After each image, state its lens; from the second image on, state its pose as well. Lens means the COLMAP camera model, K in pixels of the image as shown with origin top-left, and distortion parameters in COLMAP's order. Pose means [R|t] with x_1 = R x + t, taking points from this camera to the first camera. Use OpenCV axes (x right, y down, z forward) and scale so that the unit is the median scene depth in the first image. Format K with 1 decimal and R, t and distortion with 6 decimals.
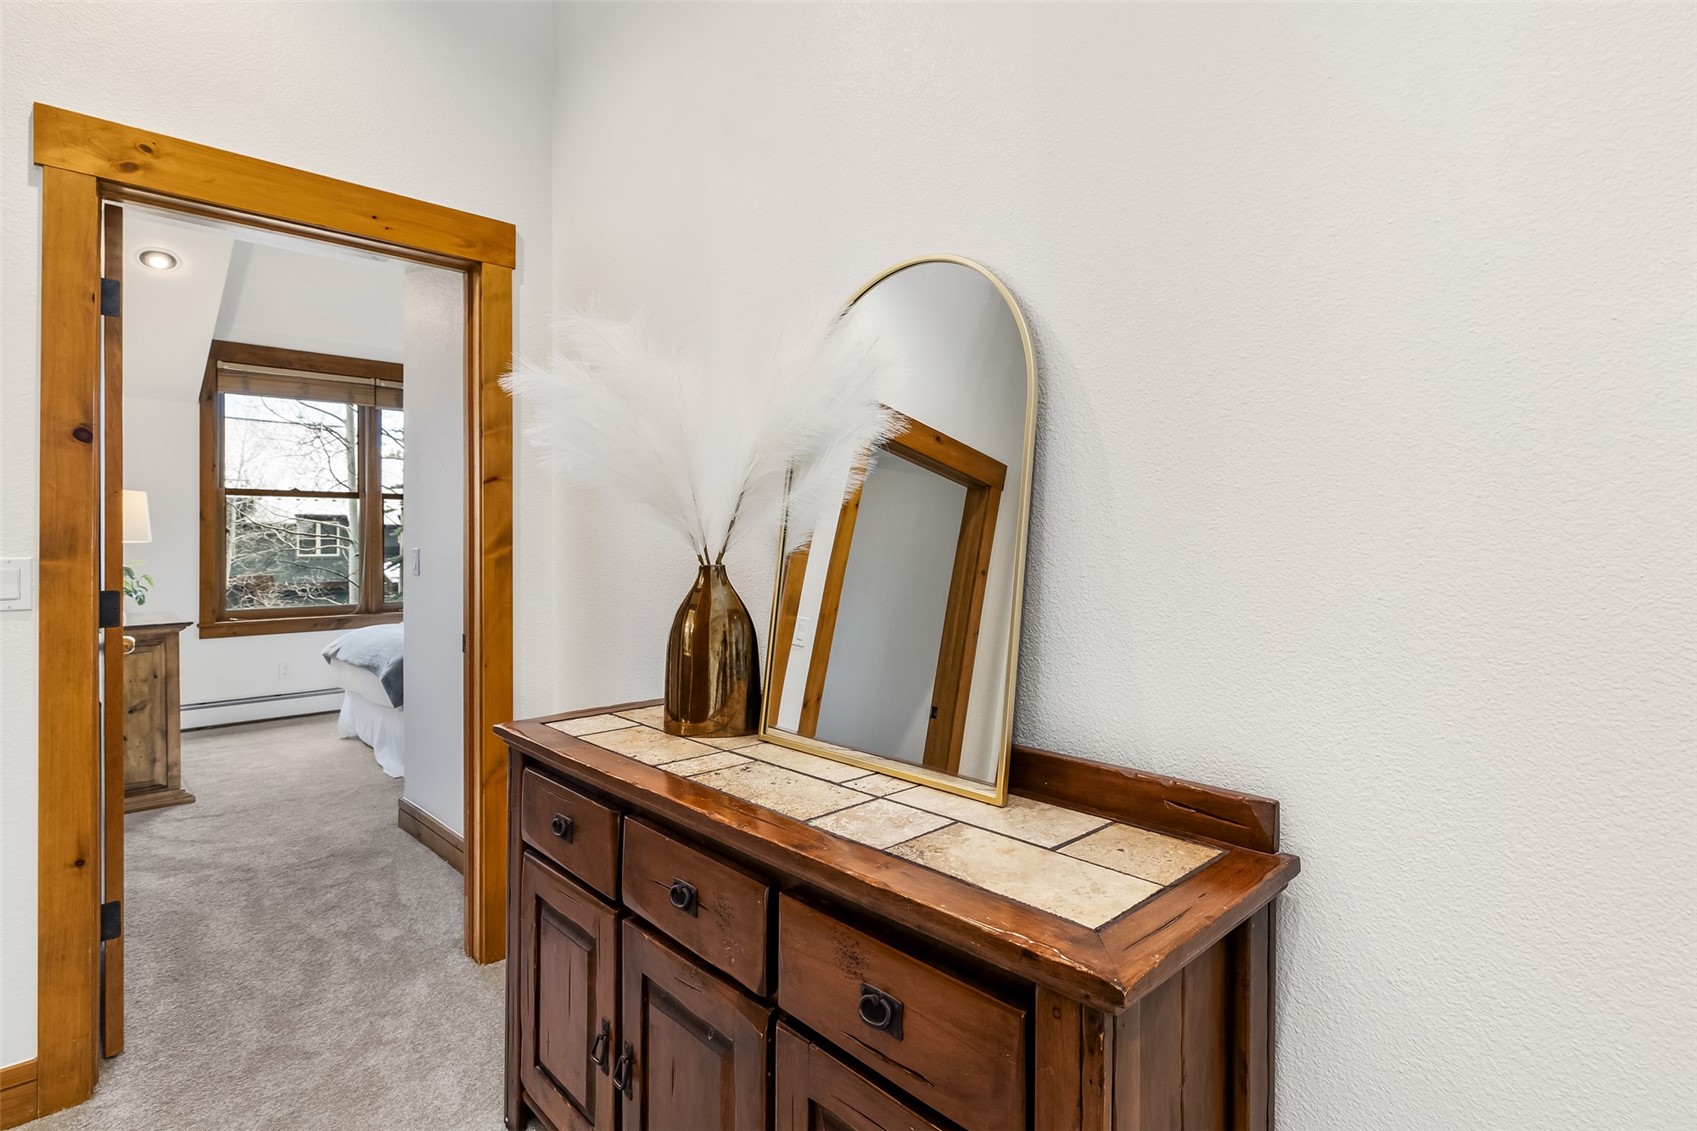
lens RADIAL K [[816.5, 0, 857.8], [0, 816.5, 552.4], [0, 0, 1]] dist [-0.002521, 0.000146]
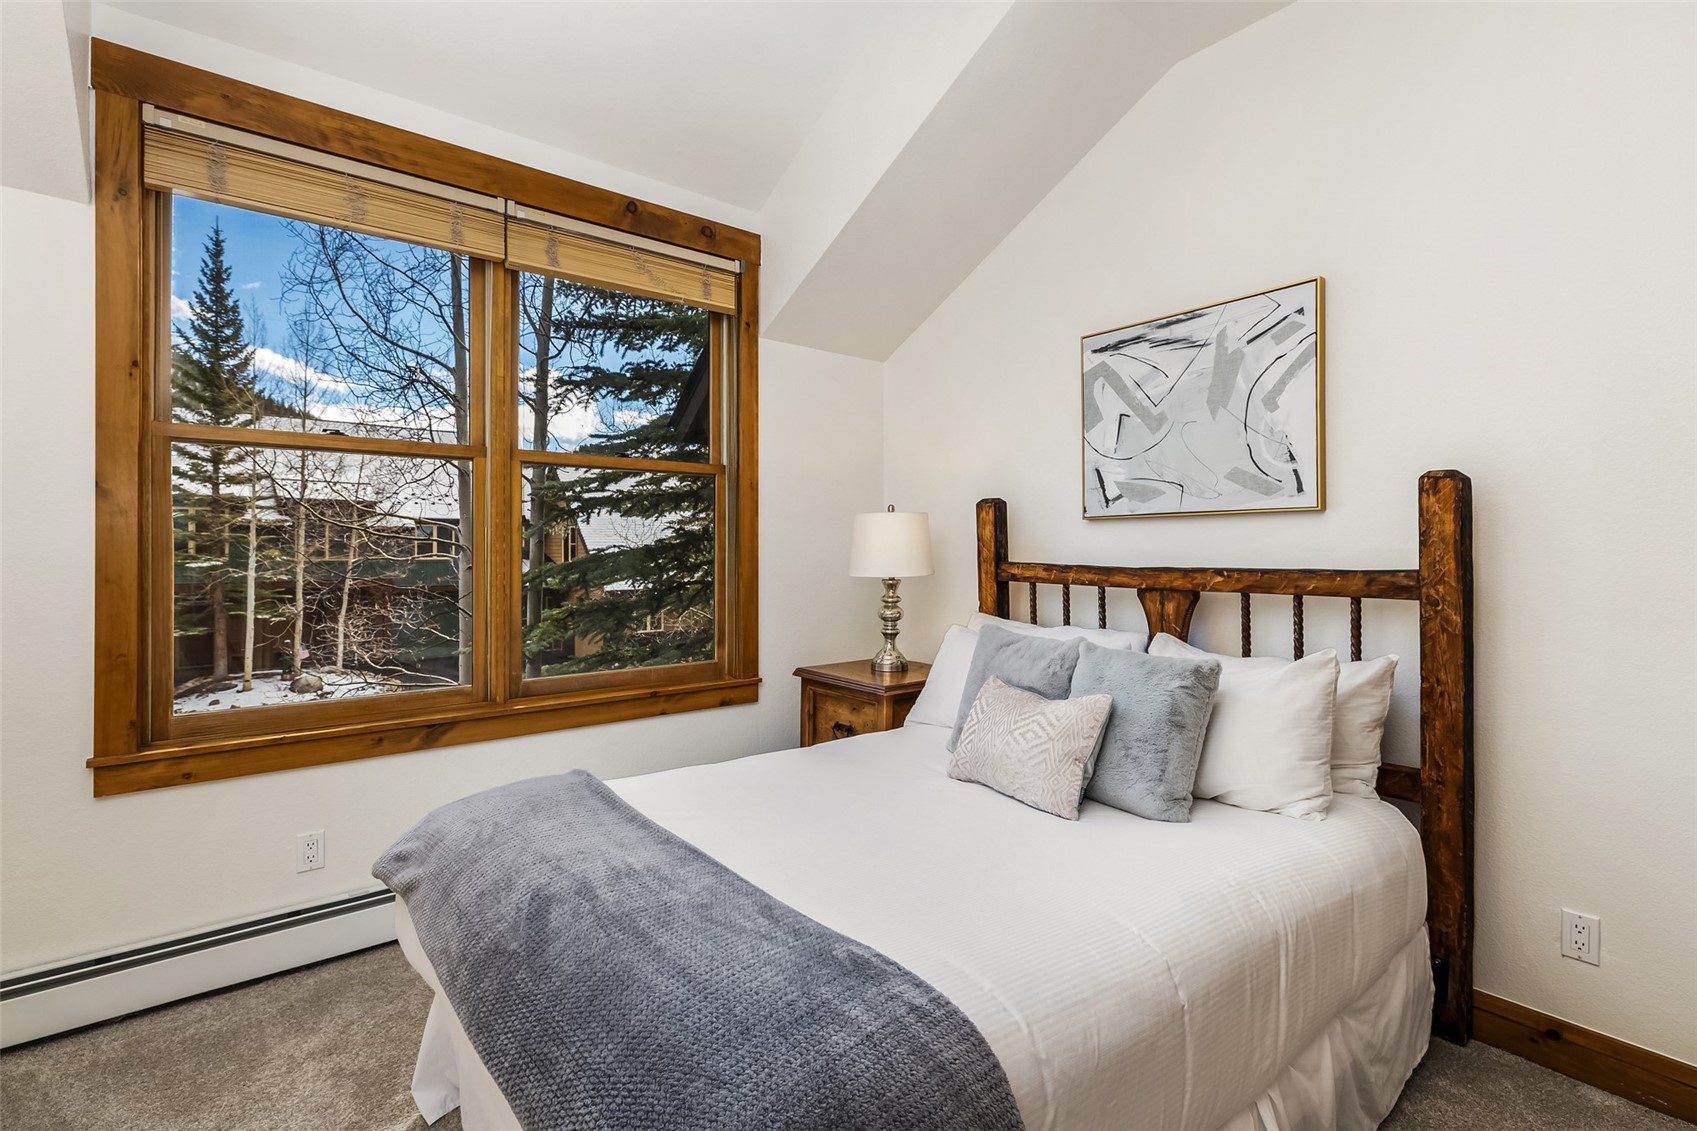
lens RADIAL K [[805.2, 0, 847.9], [0, 805.2, 548.3], [0, 0, 1]] dist [-0.002551, -0.000384]
pose [[0.993494, -0.003936, -0.113815, -0.363838], [0.003155, 0.999970, -0.007043, -0.010217], [0.113839, 0.006638, 0.993477, 0.595928]]
